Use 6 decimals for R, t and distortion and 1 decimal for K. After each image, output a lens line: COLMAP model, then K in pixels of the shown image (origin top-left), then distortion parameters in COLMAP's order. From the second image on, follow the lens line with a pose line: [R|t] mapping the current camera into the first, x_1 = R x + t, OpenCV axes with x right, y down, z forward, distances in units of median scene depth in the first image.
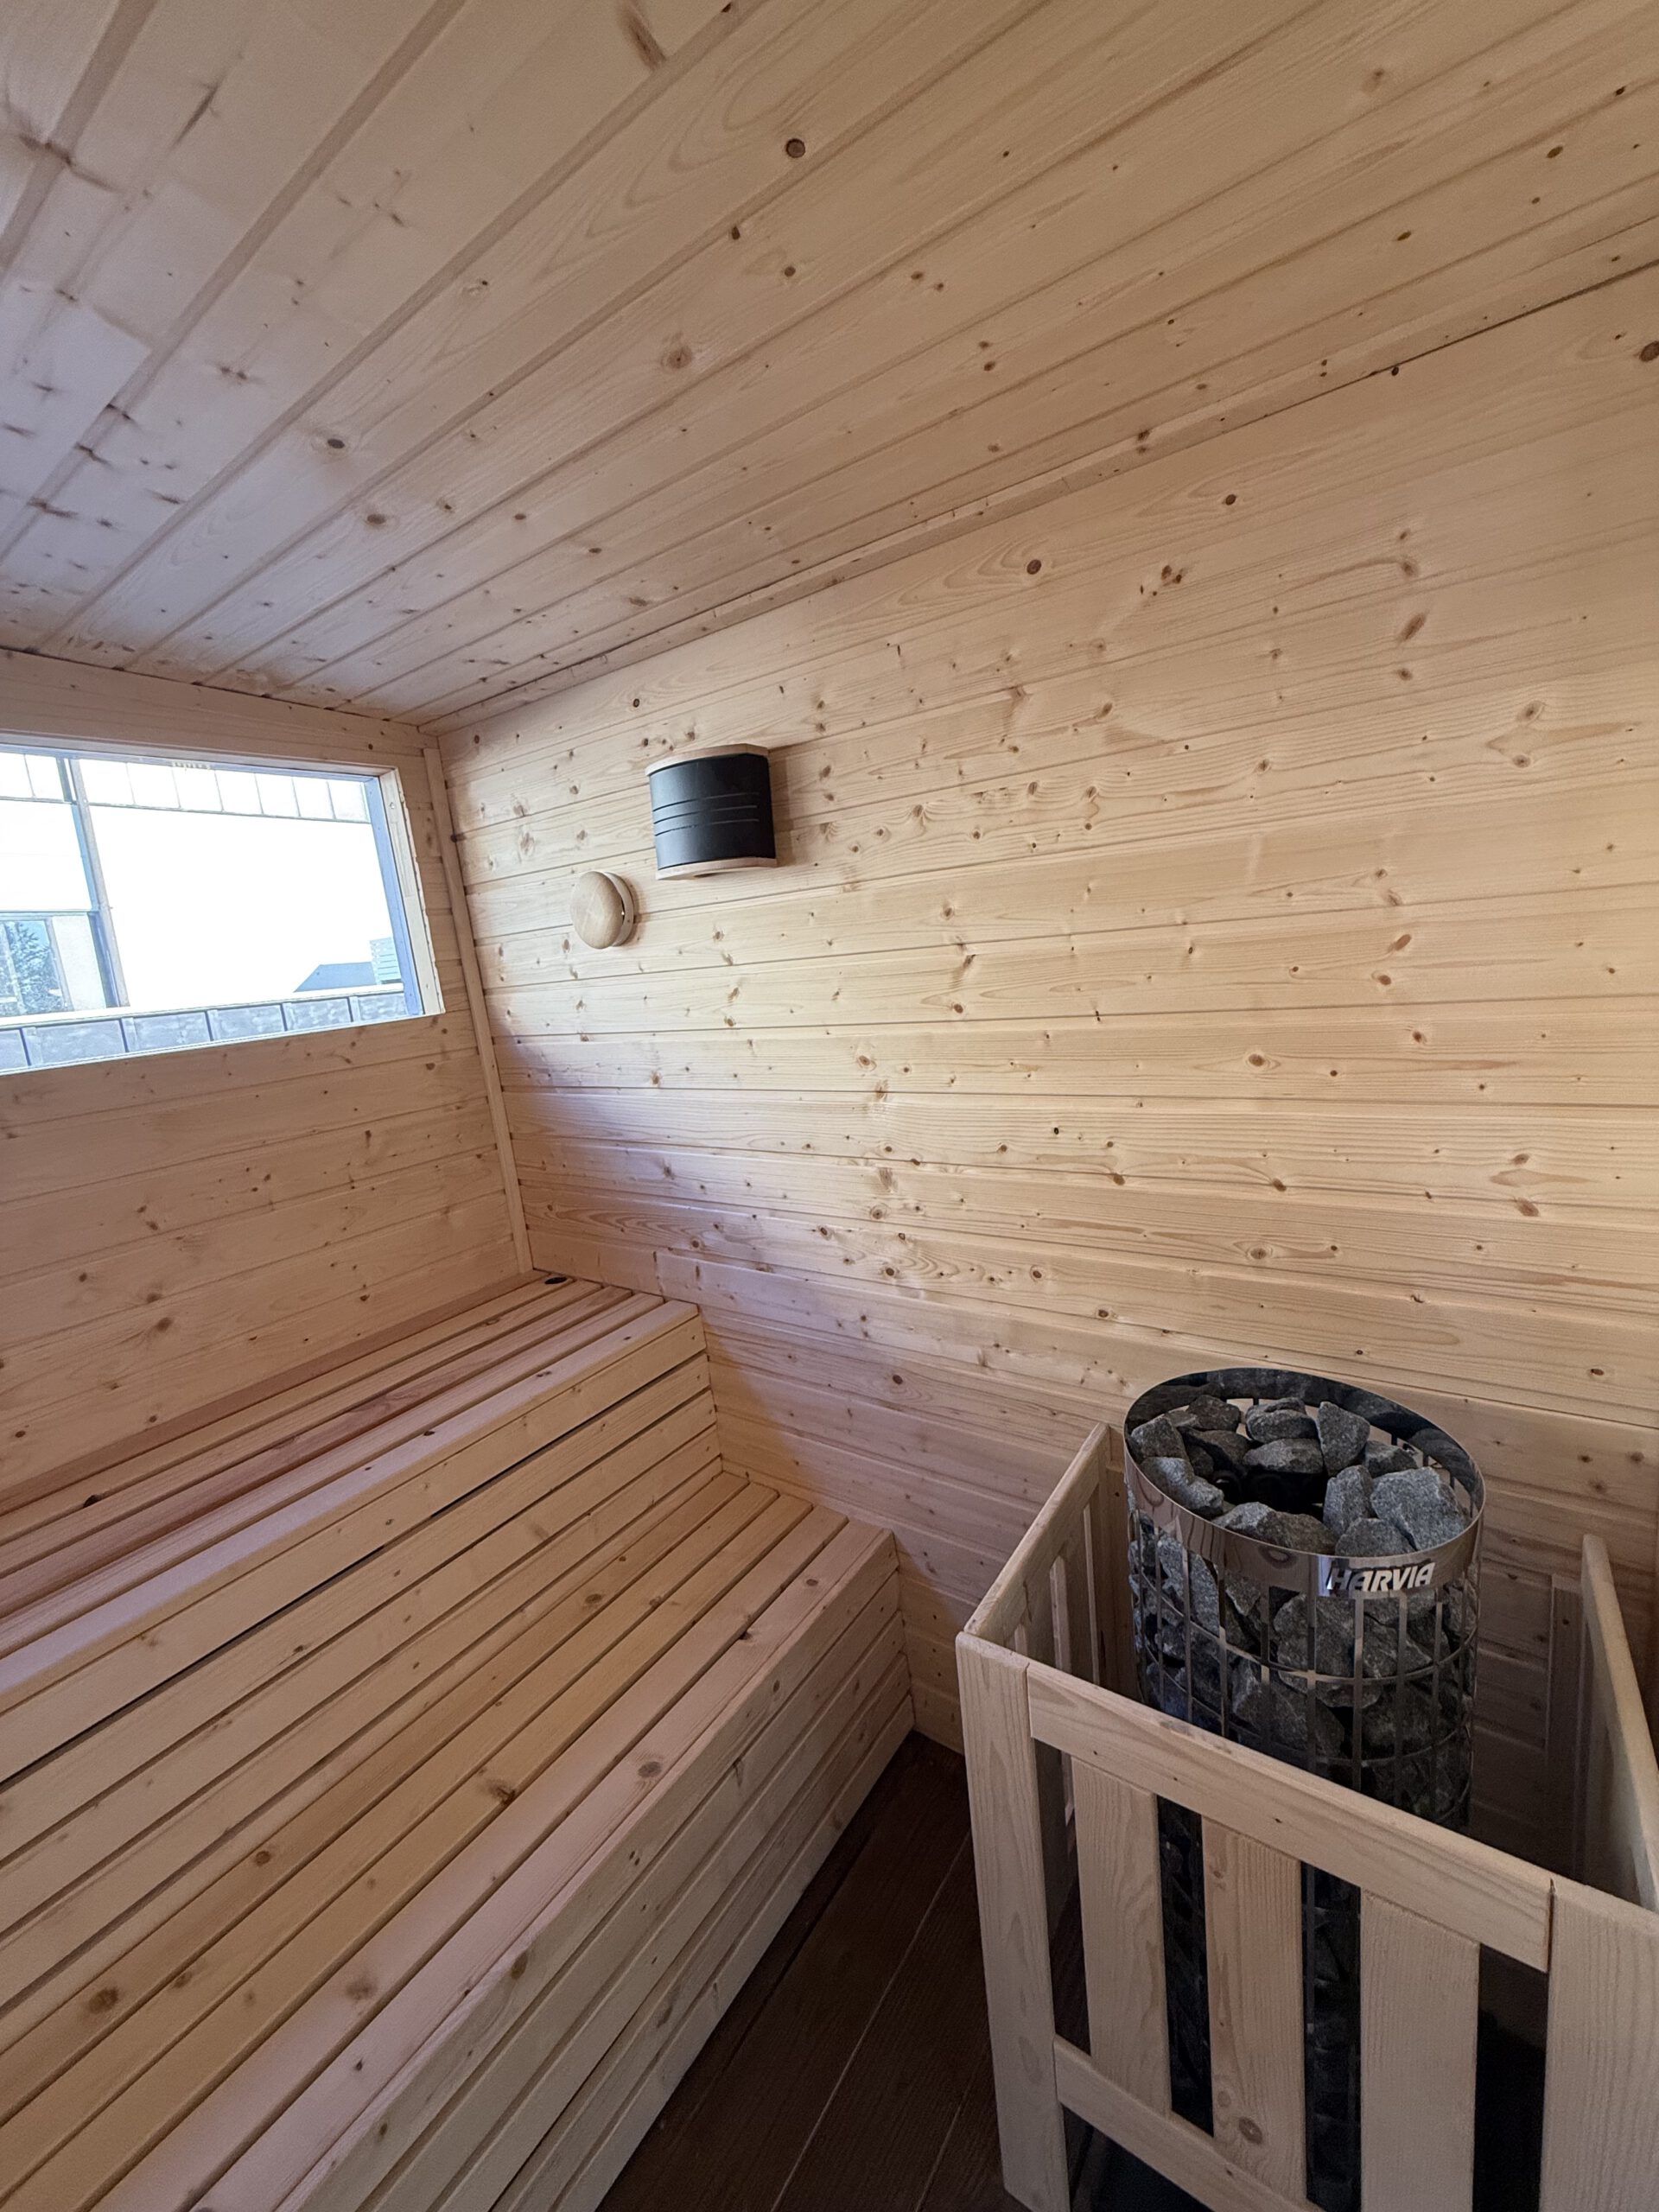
lens RADIAL K [[878.4, 0, 833.2], [0, 878.4, 1100.0], [0, 0, 1]] dist [-0.001045, 0.000105]
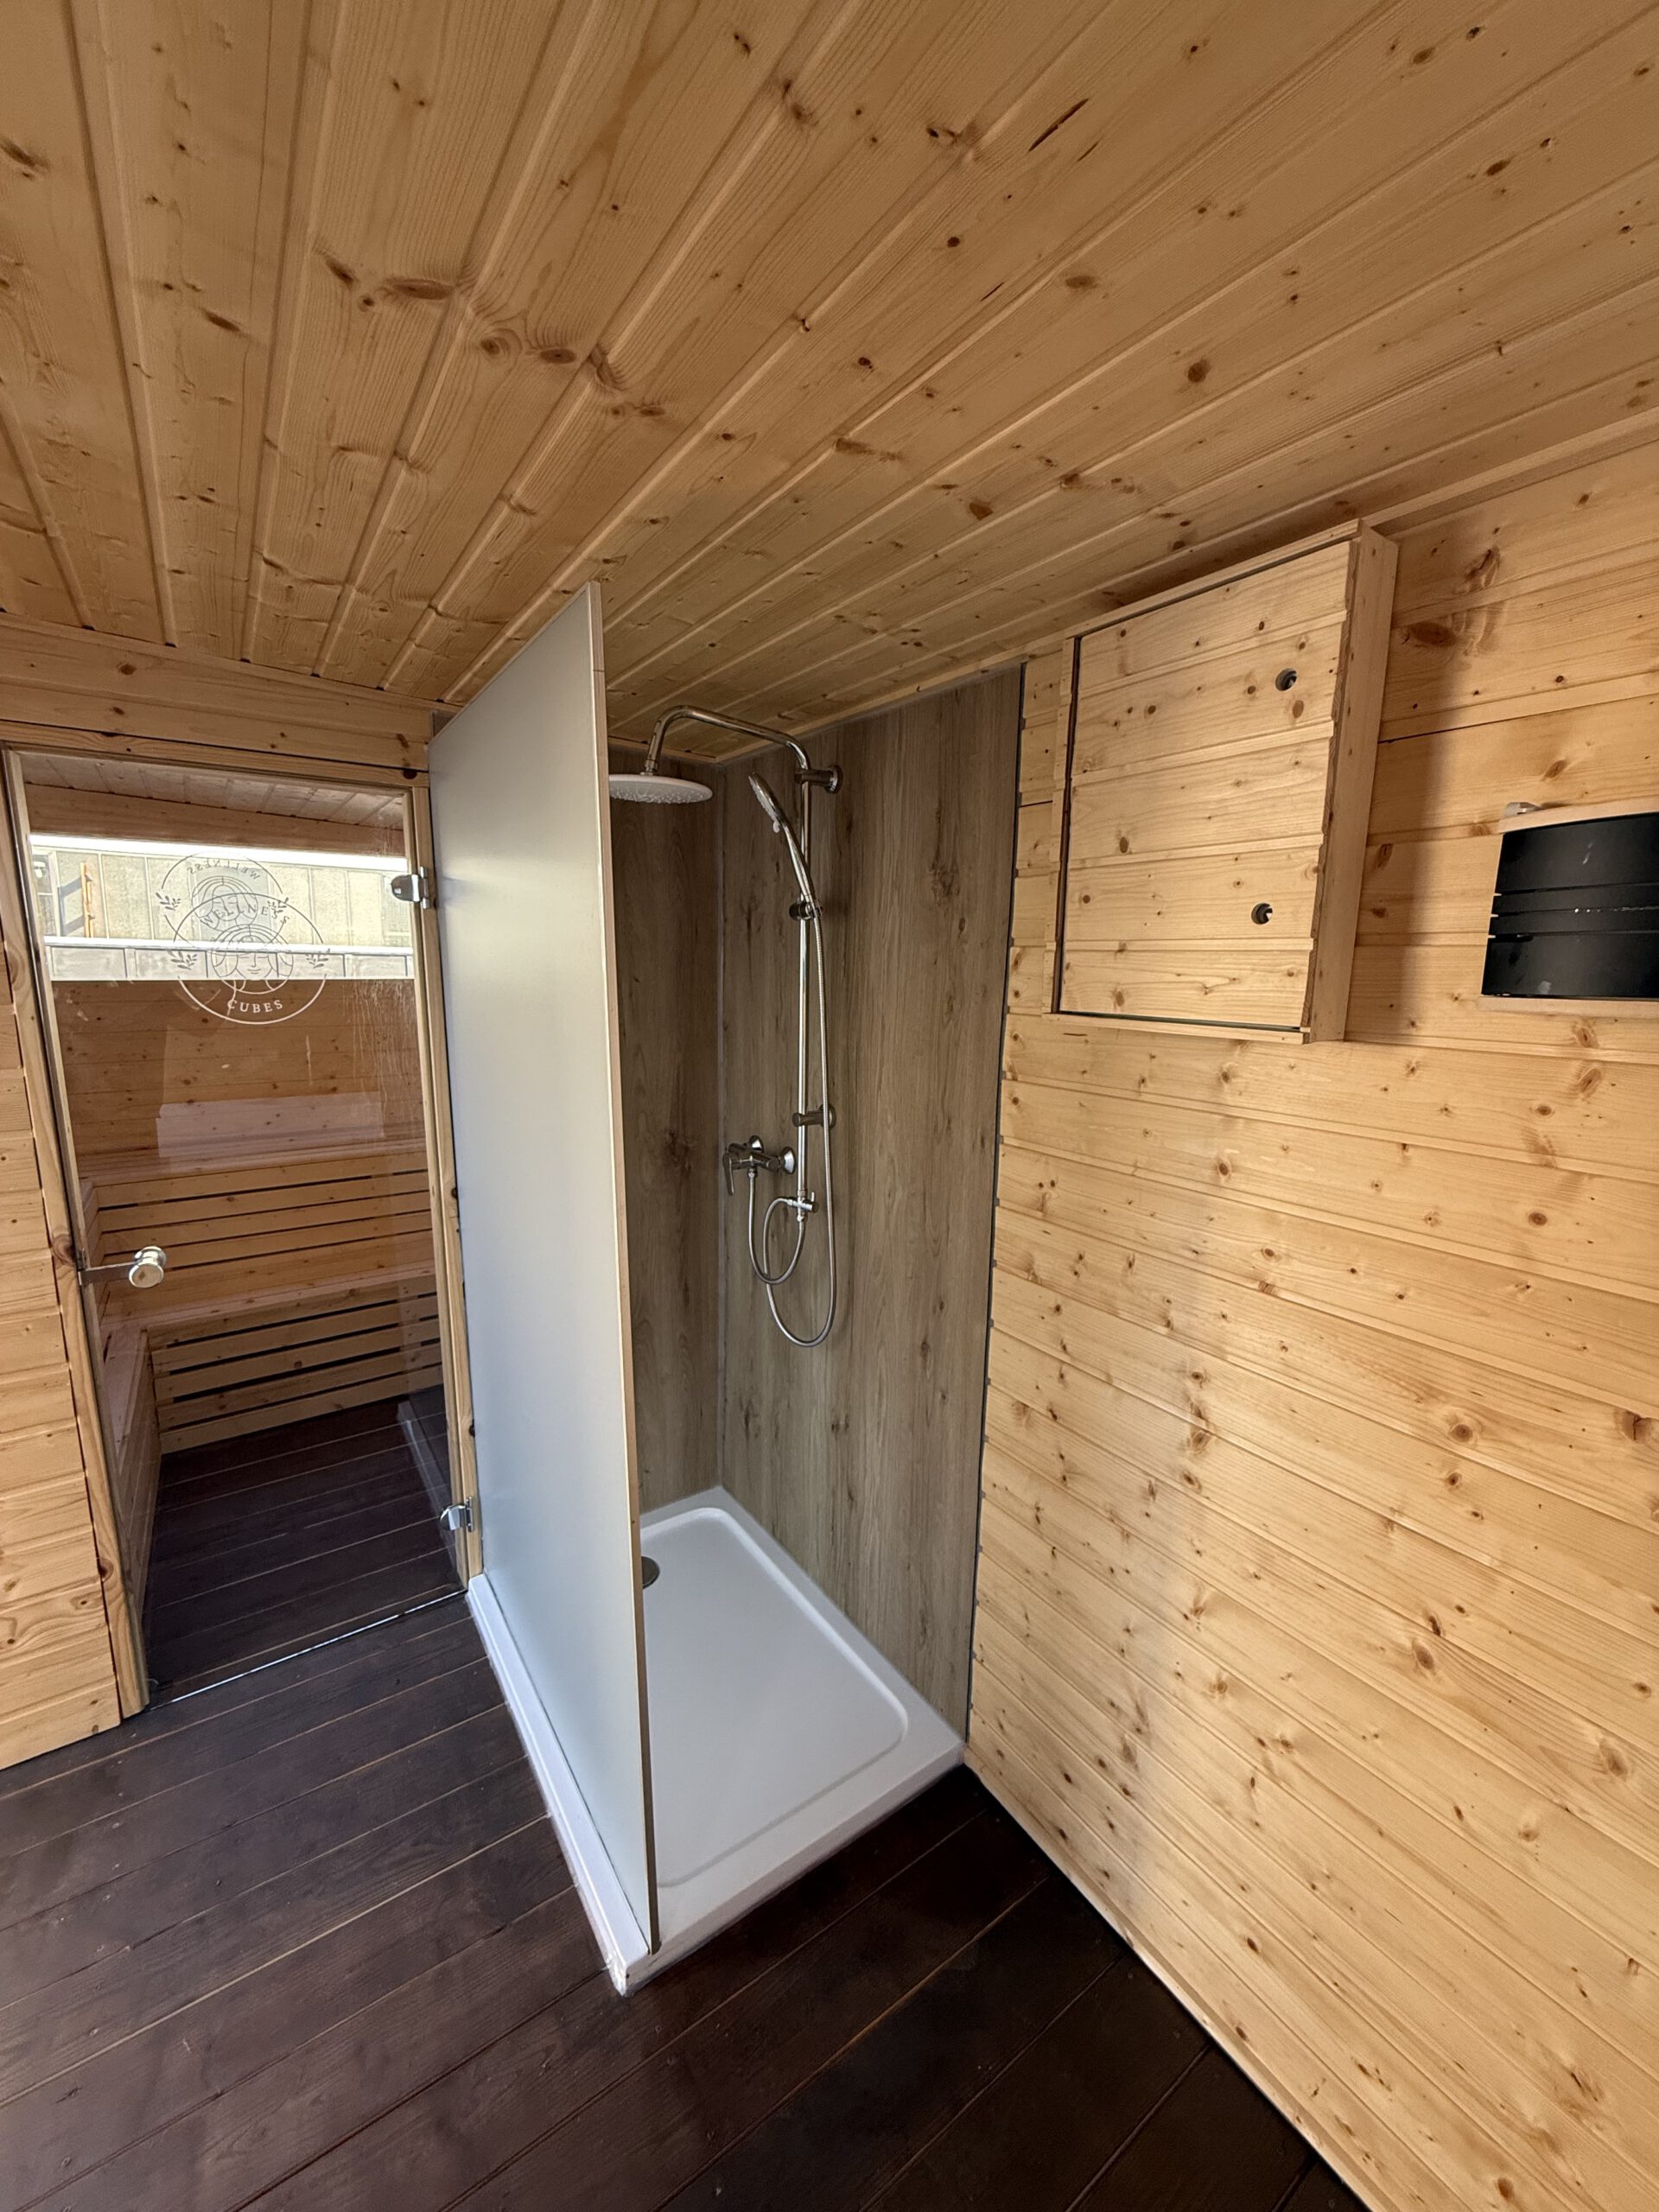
lens RADIAL K [[879.0, 0, 830.8], [0, 879.0, 1100.7], [0, 0, 1]] dist [0.000637, -0.000067]
pose [[0.932774, 0.168322, -0.318748, 1.309858], [-0.168536, 0.985322, 0.027124, -0.012541], [0.318636, 0.028420, 0.947451, -0.876083]]
